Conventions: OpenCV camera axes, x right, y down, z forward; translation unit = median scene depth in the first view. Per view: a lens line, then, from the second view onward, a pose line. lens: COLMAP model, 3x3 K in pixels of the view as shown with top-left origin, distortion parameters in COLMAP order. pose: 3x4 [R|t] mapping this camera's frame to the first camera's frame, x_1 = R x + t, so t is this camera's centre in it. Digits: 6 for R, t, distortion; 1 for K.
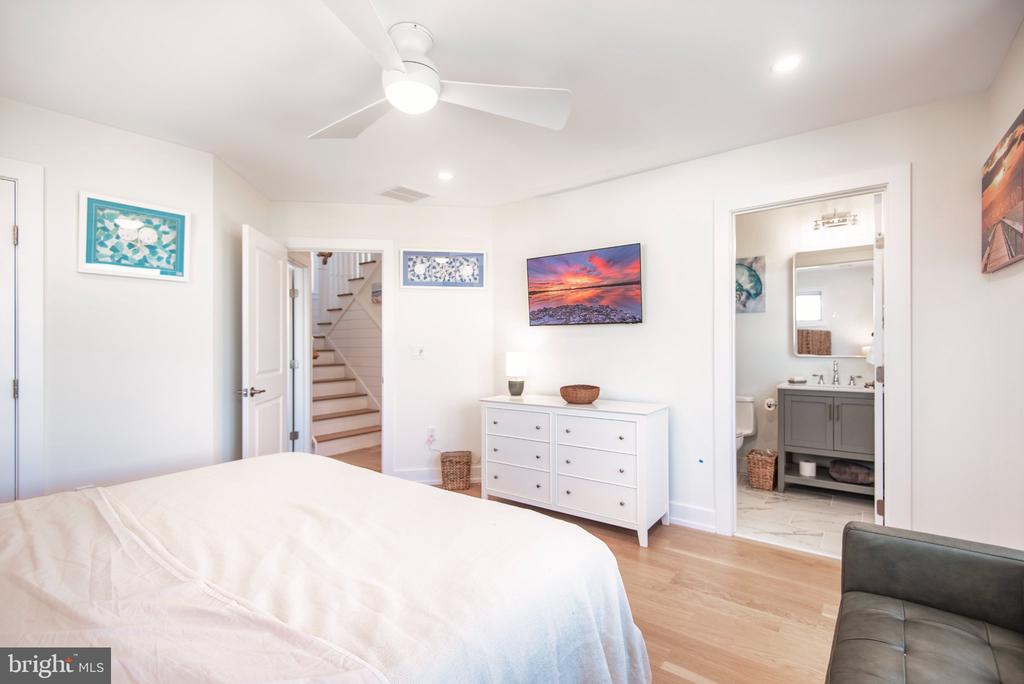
lens RADIAL K [[478.2, 0, 510.4], [0, 478.2, 338.7], [0, 0, 1]] dist [0.016832, -0.003230]
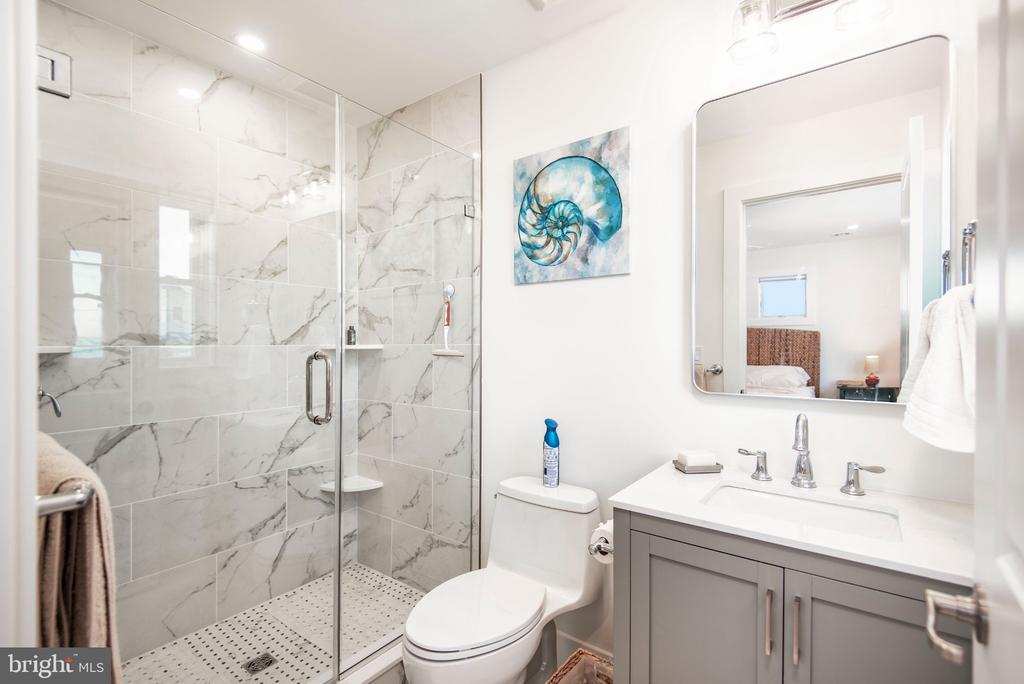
lens RADIAL K [[478.2, 0, 514.9], [0, 478.2, 342.5], [0, 0, 1]] dist [0.016832, -0.003230]
pose [[0.999941, 0.007175, 0.008199, 0.431542], [-0.007229, 0.999952, 0.006544, -0.003125], [-0.008152, -0.006603, 0.999945, 0.611008]]
